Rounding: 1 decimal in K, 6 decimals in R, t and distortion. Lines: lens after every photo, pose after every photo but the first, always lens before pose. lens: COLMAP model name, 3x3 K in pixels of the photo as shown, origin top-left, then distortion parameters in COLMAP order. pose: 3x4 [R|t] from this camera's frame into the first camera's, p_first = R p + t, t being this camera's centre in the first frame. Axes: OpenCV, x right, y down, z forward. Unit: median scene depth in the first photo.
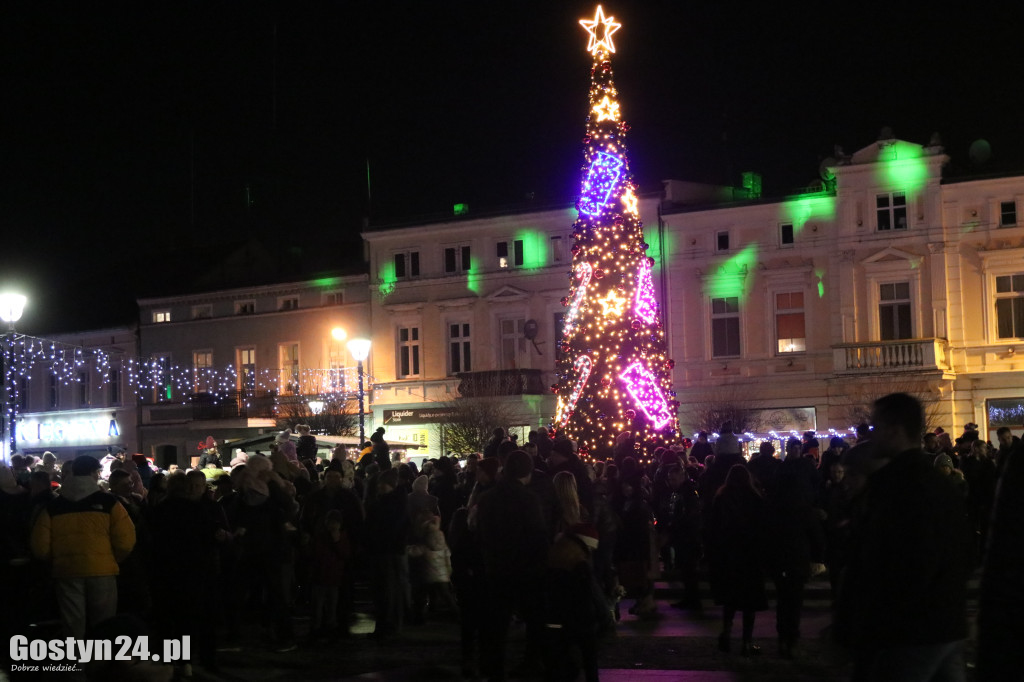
lens RADIAL K [[1773.5, 0, 511.7], [0, 1773.5, 337.8], [0, 0, 1]] dist [0.029041, 0.258049]
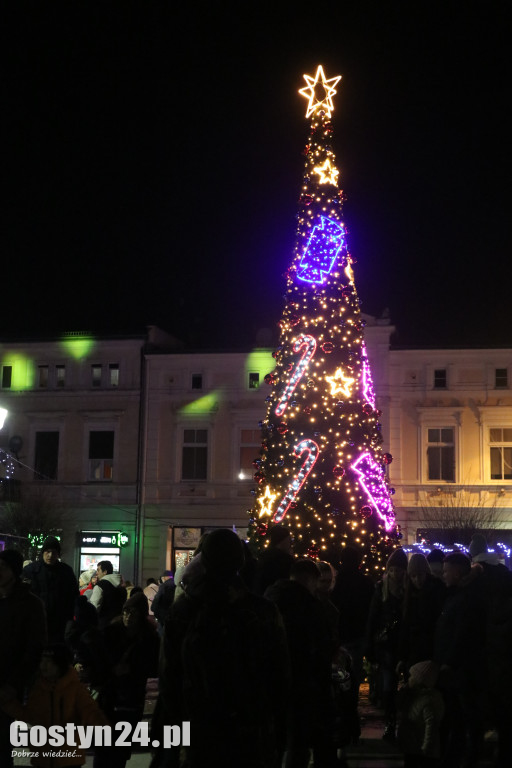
lens RADIAL K [[1129.8, 0, 256.0], [0, 1129.8, 384.0], [0, 0, 1]] dist [-0.022516, -0.001944]
pose [[0.934874, 0.103181, 0.339653, -0.166889], [-0.070011, 0.991624, -0.108539, 0.043451], [-0.348007, 0.077690, 0.934267, 0.489197]]
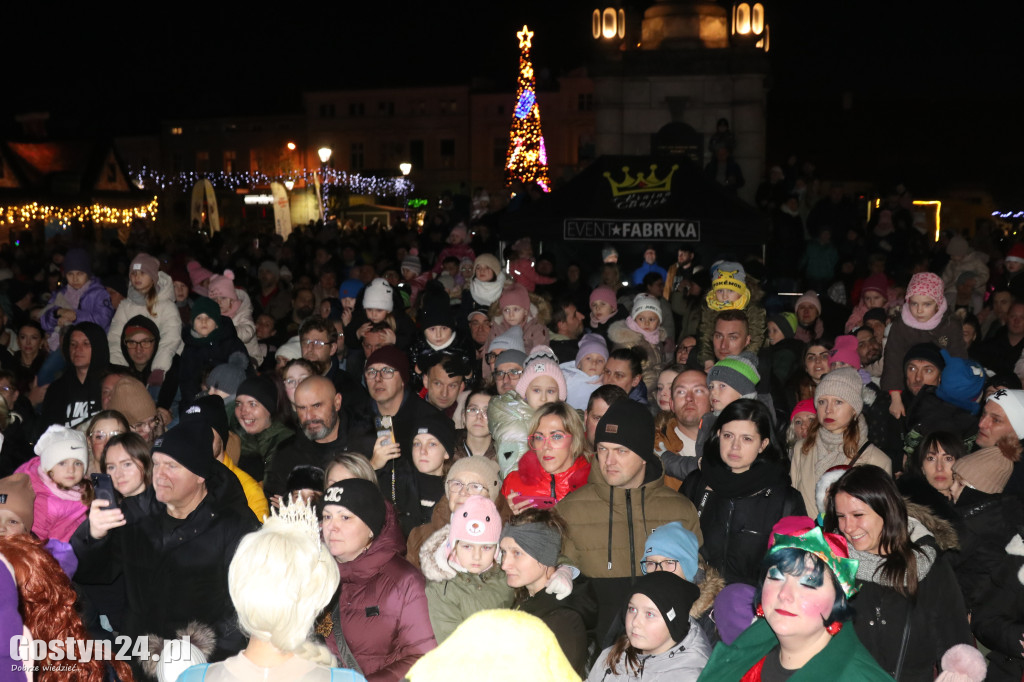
lens RADIAL K [[1169.7, 0, 509.1], [0, 1169.7, 346.7], [0, 0, 1]] dist [-0.129143, 0.106759]
pose [[0.963501, -0.003417, 0.267682, -0.387786], [-0.046328, 0.982703, 0.179299, -0.046218], [-0.263665, -0.185156, 0.946677, -0.522971]]
